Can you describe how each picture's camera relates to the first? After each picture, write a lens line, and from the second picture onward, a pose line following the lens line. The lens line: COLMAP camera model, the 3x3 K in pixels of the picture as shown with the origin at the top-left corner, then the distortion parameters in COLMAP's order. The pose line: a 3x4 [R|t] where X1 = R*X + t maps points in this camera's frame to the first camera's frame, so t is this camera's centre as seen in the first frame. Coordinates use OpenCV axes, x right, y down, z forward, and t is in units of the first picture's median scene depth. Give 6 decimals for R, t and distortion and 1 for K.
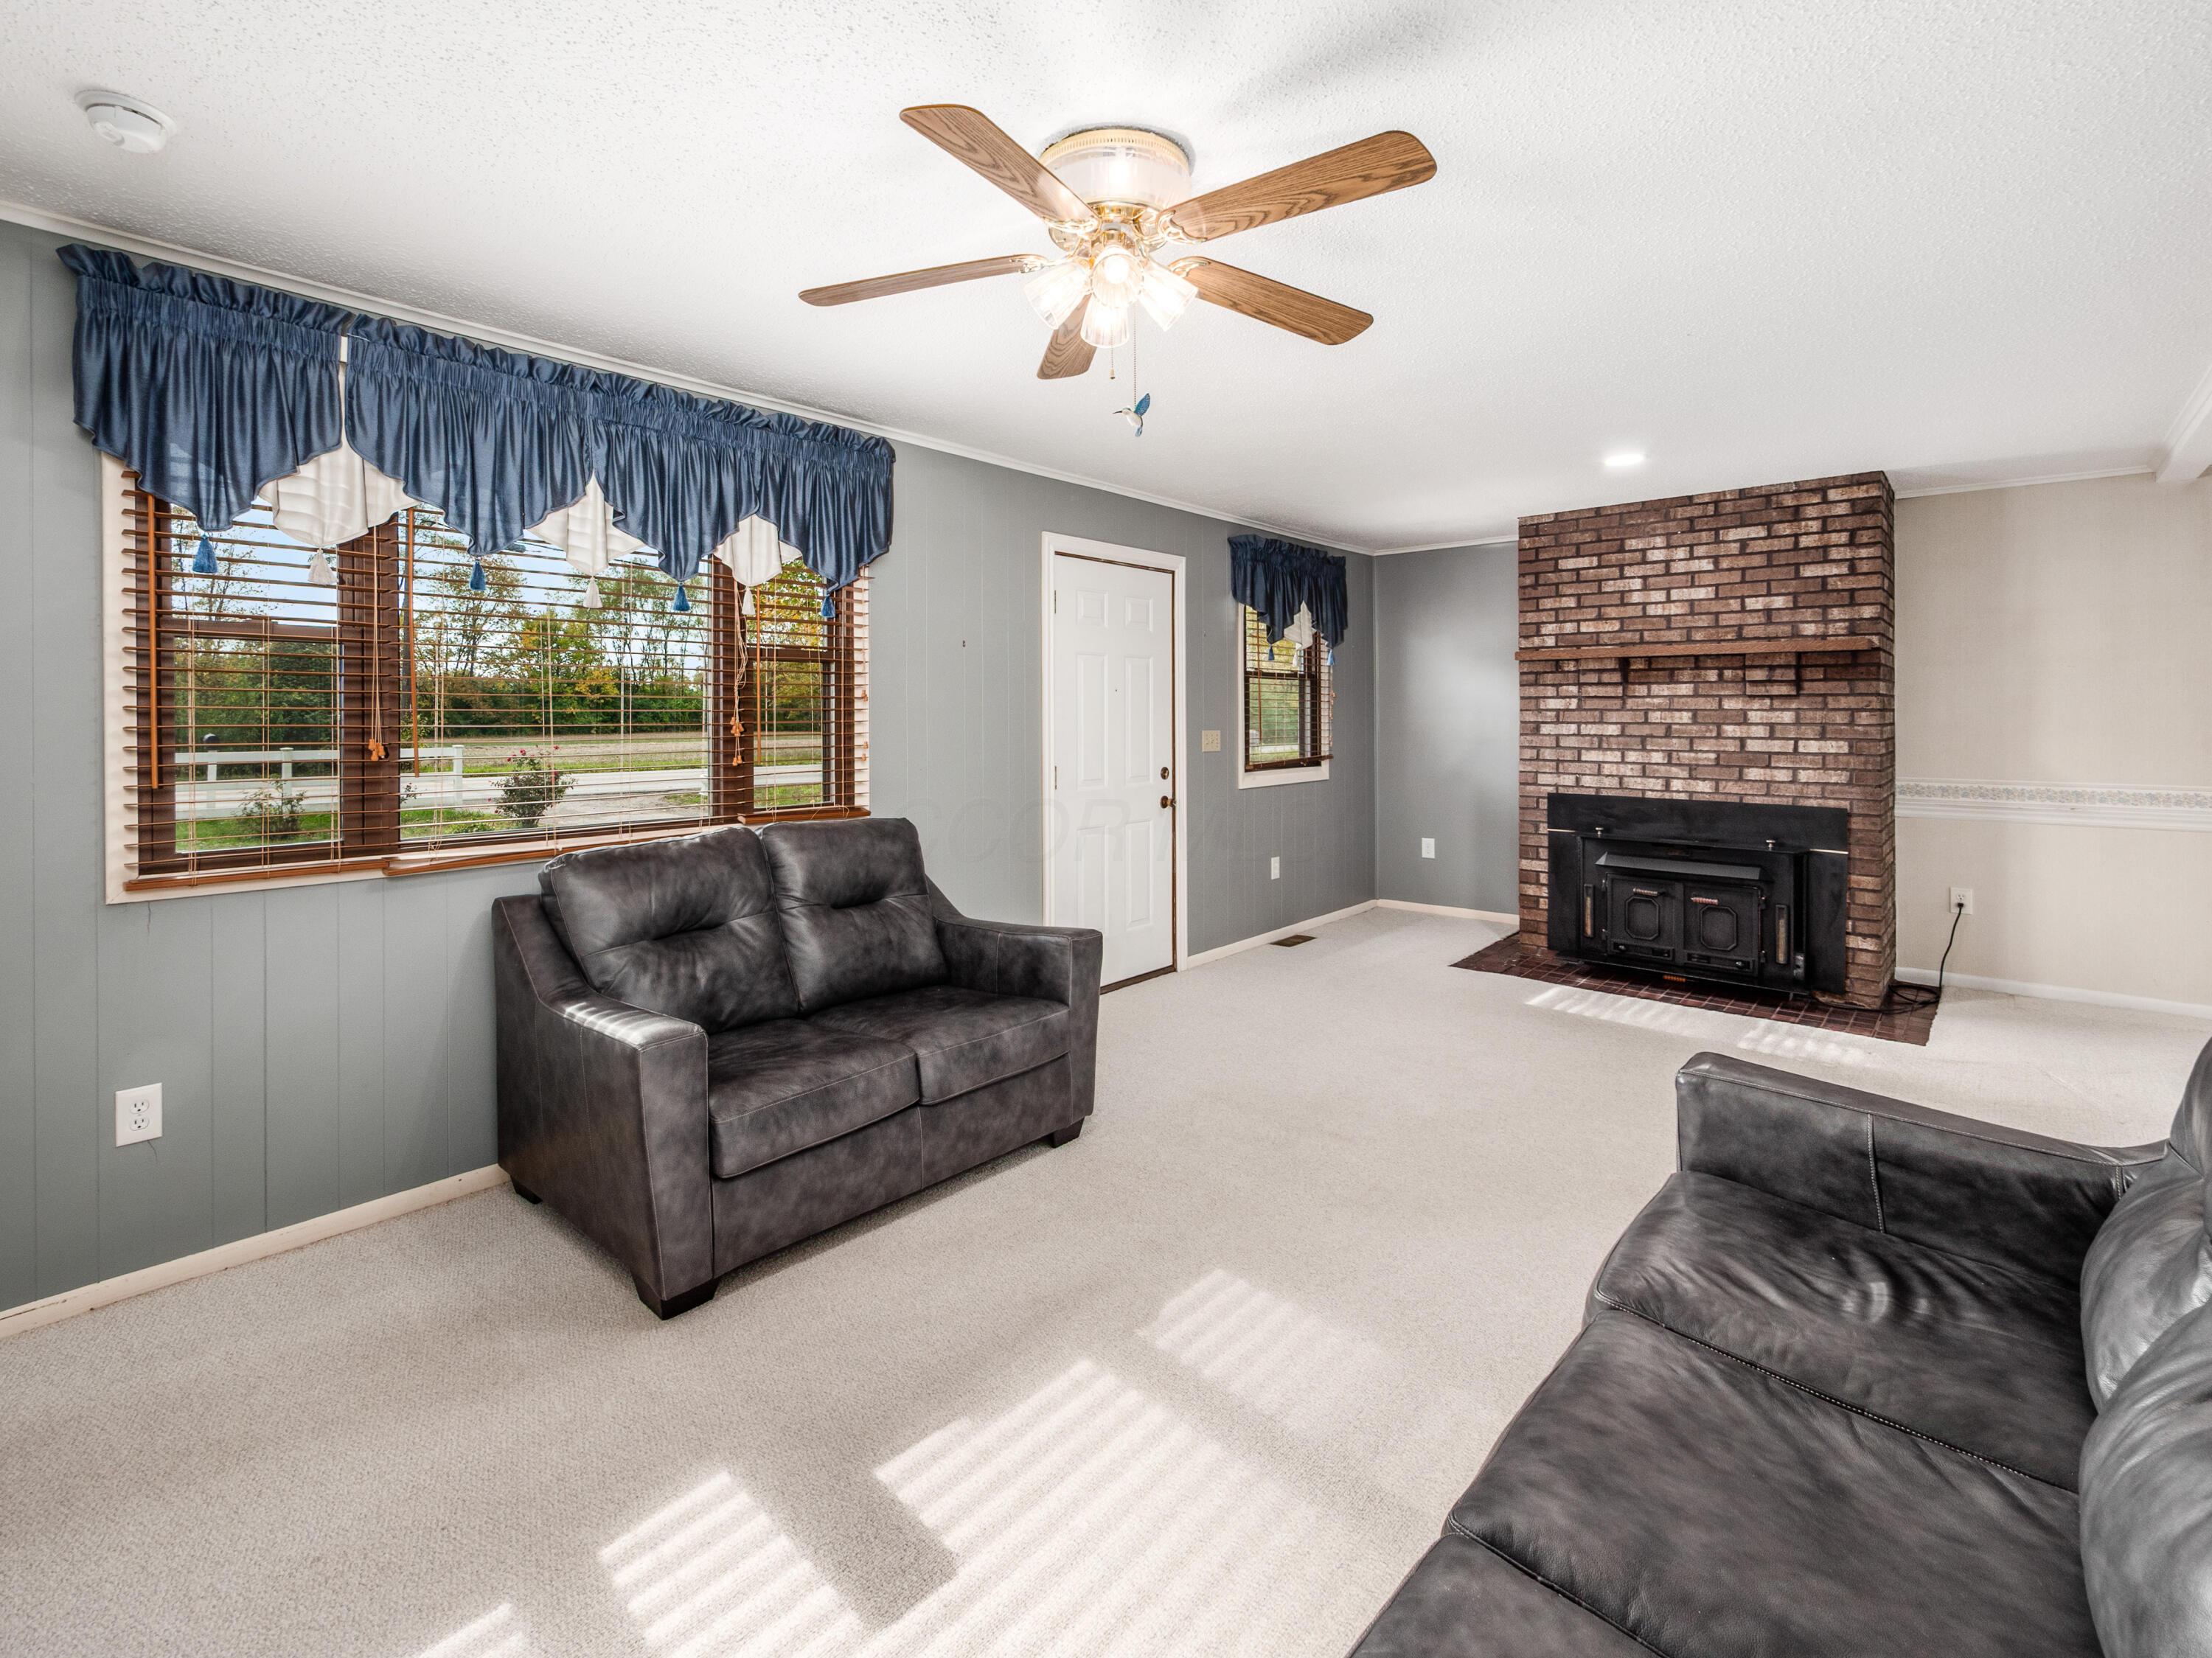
lens RADIAL K [[1022.1, 0, 1029.1], [0, 1022.1, 706.9], [0, 0, 1]] dist [0.002837, -0.000372]
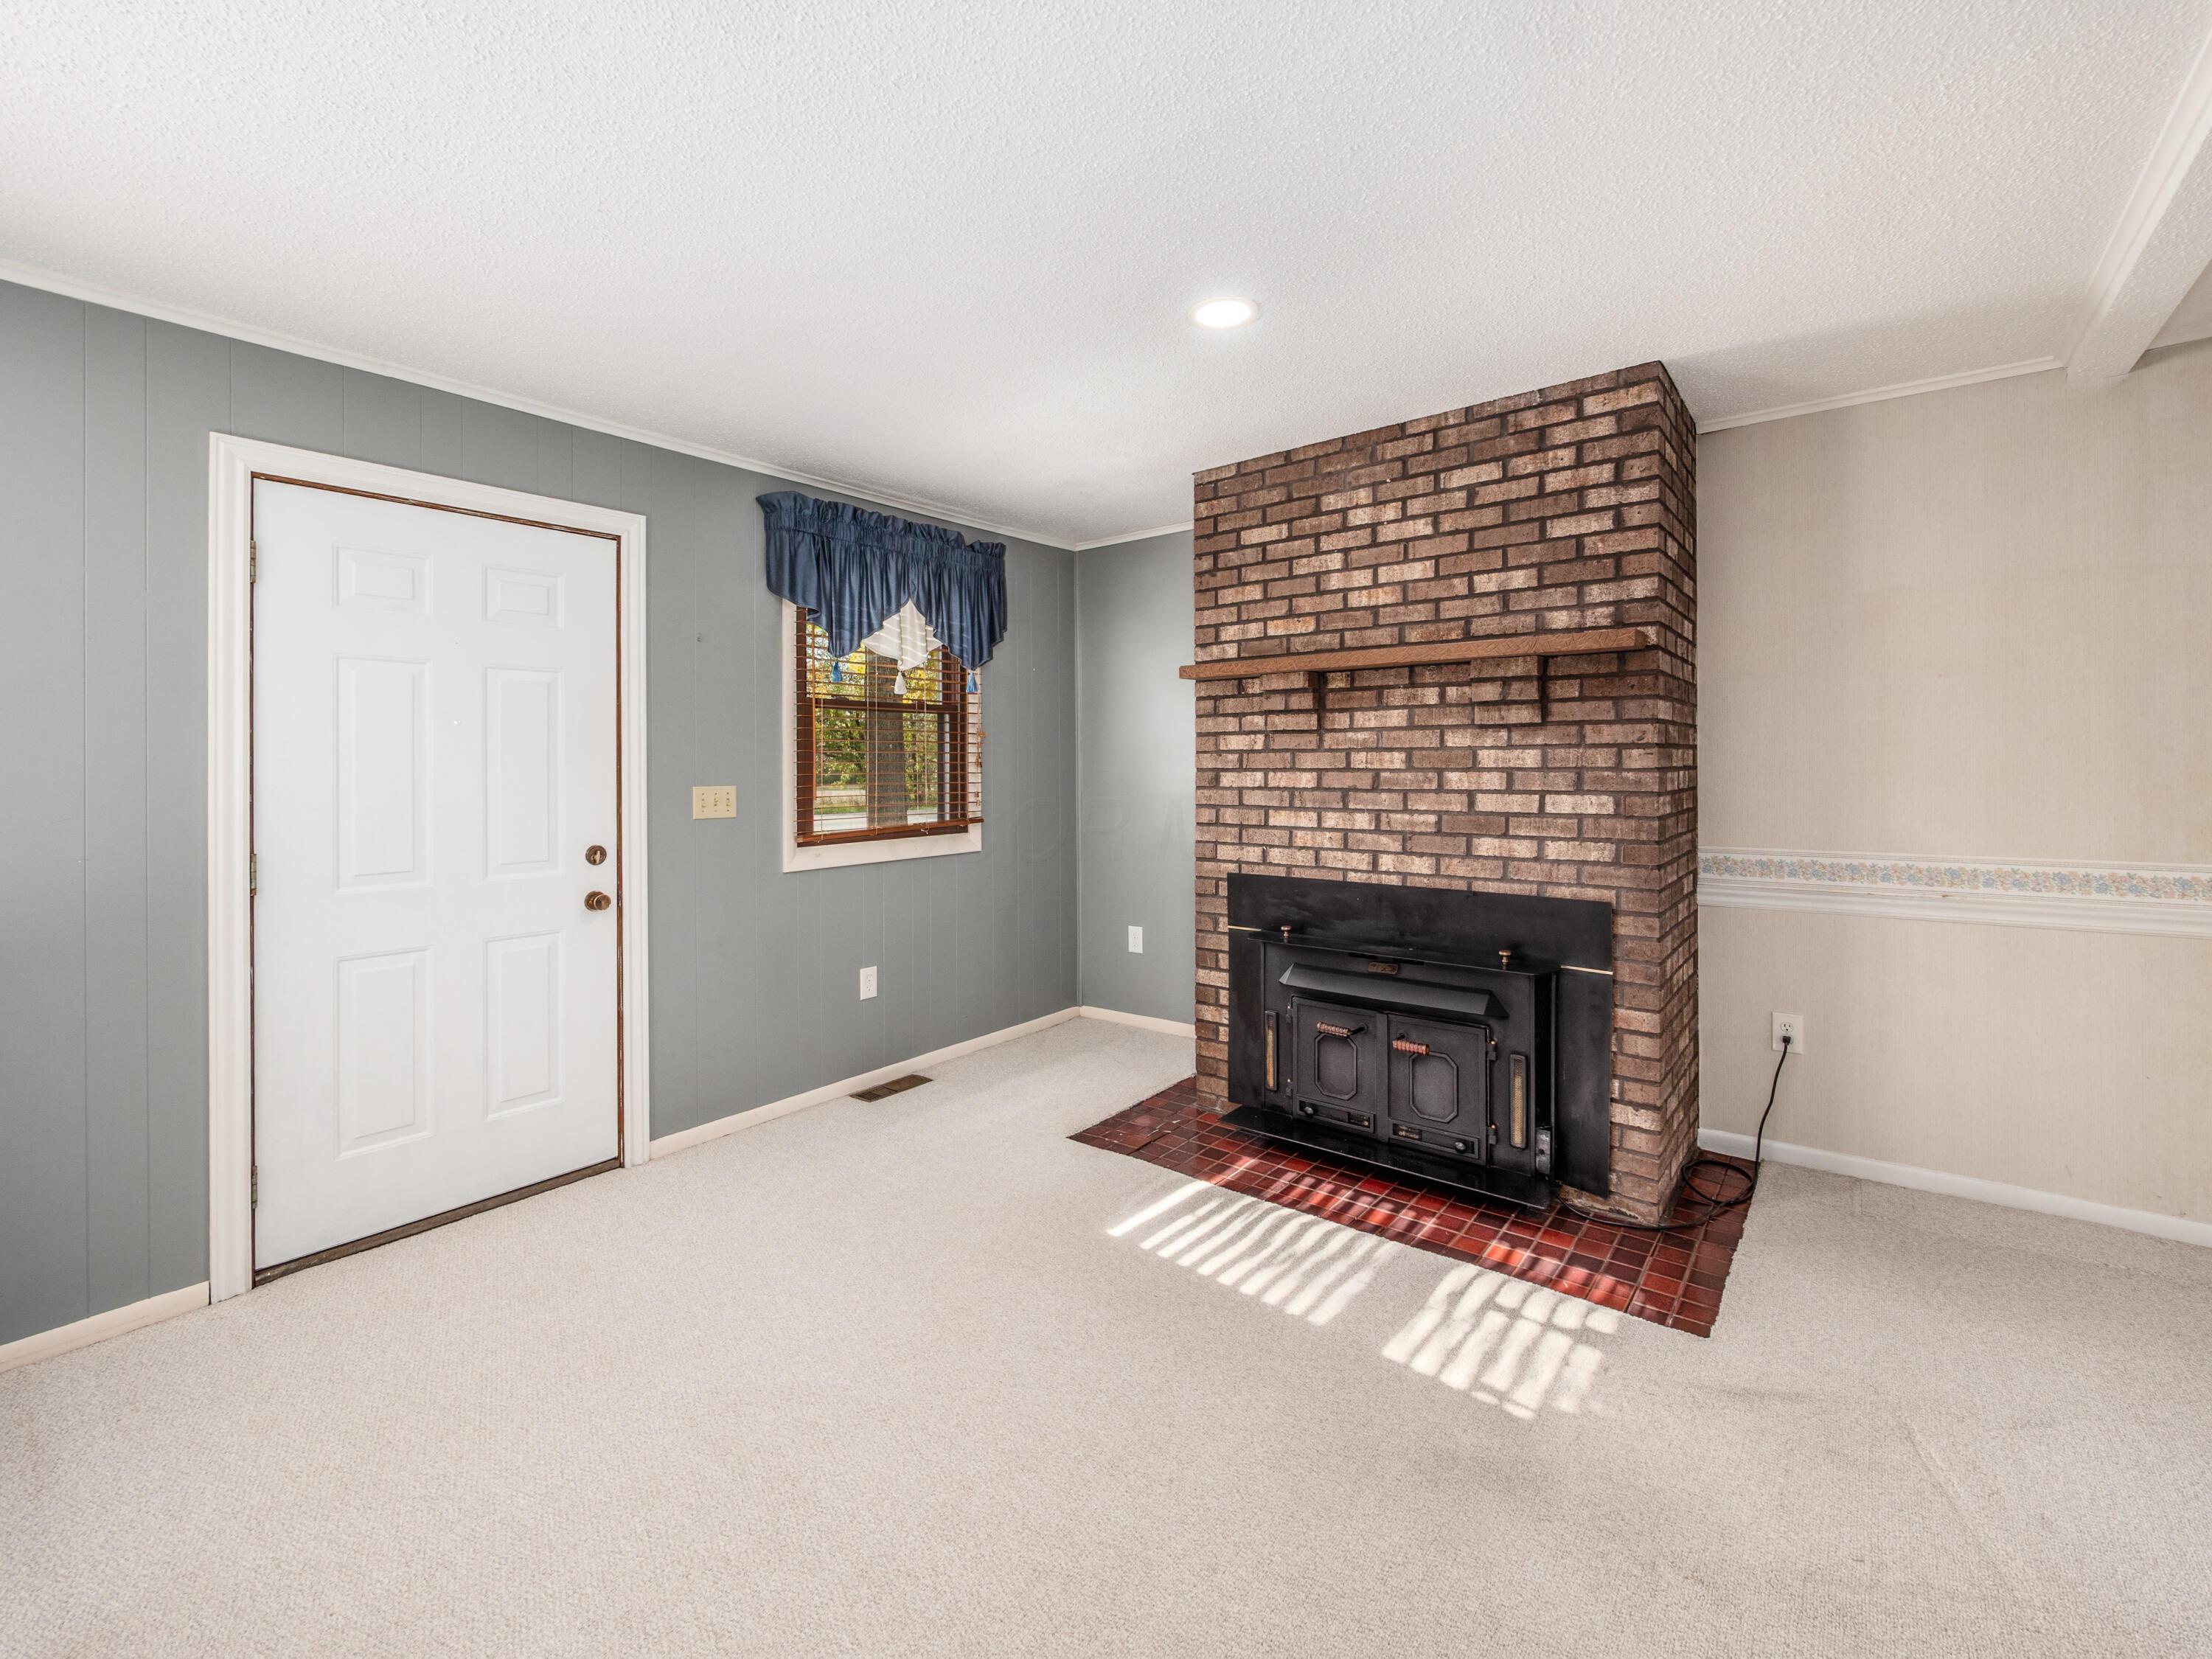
lens RADIAL K [[966.6, 0, 1078.1], [0, 966.6, 765.5], [0, 0, 1]] dist [-0.002308, 0.000367]
pose [[0.997400, -0.007710, 0.071653, 0.399019], [0.007262, 0.999952, 0.006522, 0.008157], [-0.071700, -0.005984, 0.997408, 0.400961]]
